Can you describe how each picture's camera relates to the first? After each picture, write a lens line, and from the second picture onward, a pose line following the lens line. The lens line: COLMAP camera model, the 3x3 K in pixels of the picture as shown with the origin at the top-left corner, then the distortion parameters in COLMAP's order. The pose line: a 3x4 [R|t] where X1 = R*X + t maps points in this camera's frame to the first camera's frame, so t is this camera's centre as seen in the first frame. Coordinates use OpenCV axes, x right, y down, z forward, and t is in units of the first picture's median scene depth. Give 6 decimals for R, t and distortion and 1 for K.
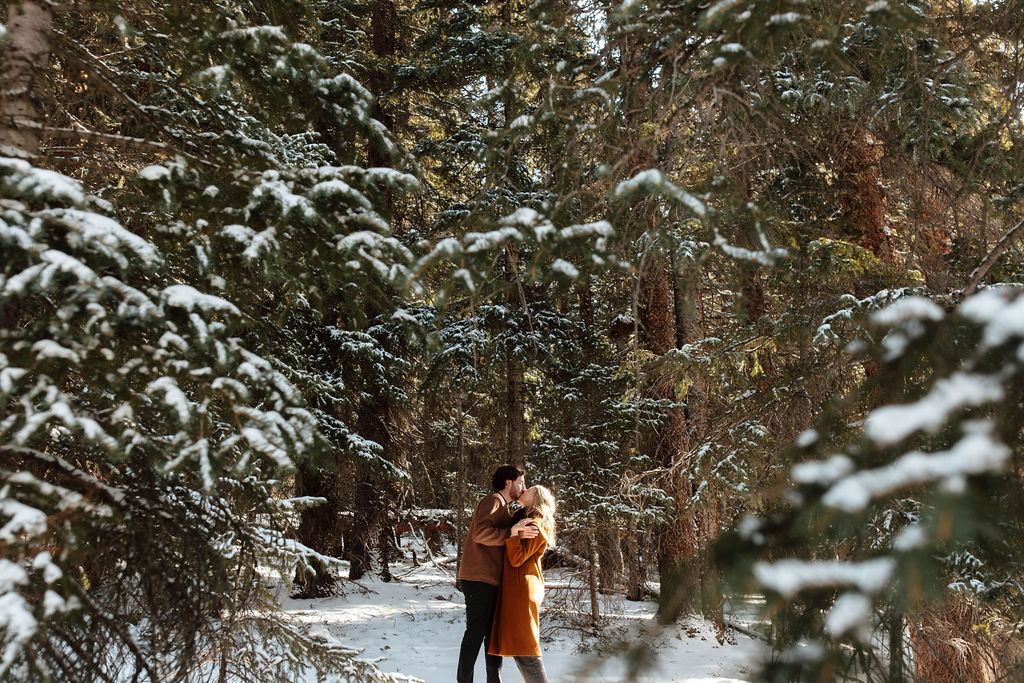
lens RADIAL K [[1018.6, 0, 507.8], [0, 1018.6, 361.6], [0, 0, 1]] dist [0.060685, 0.000097]
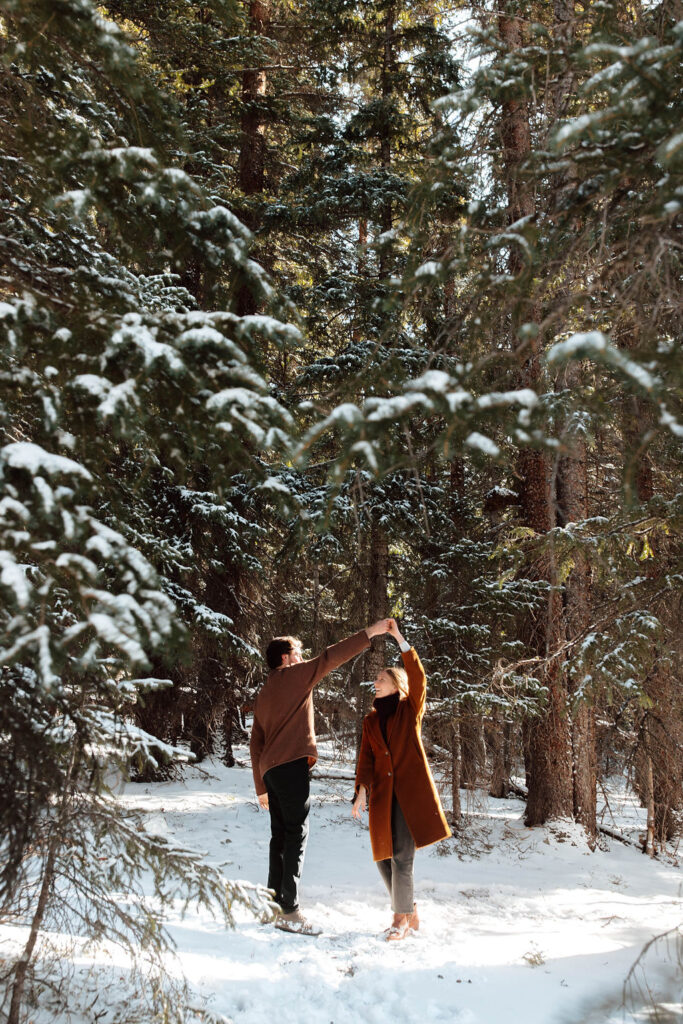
lens RADIAL K [[1018.6, 0, 341.5], [0, 1018.6, 512.0], [0, 0, 1]] dist [0.060685, 0.000097]
pose [[0.999134, 0.041269, 0.005354, -0.041330], [-0.041261, 0.999147, -0.001610, -0.019513], [-0.005416, 0.001387, 0.999984, 0.104108]]
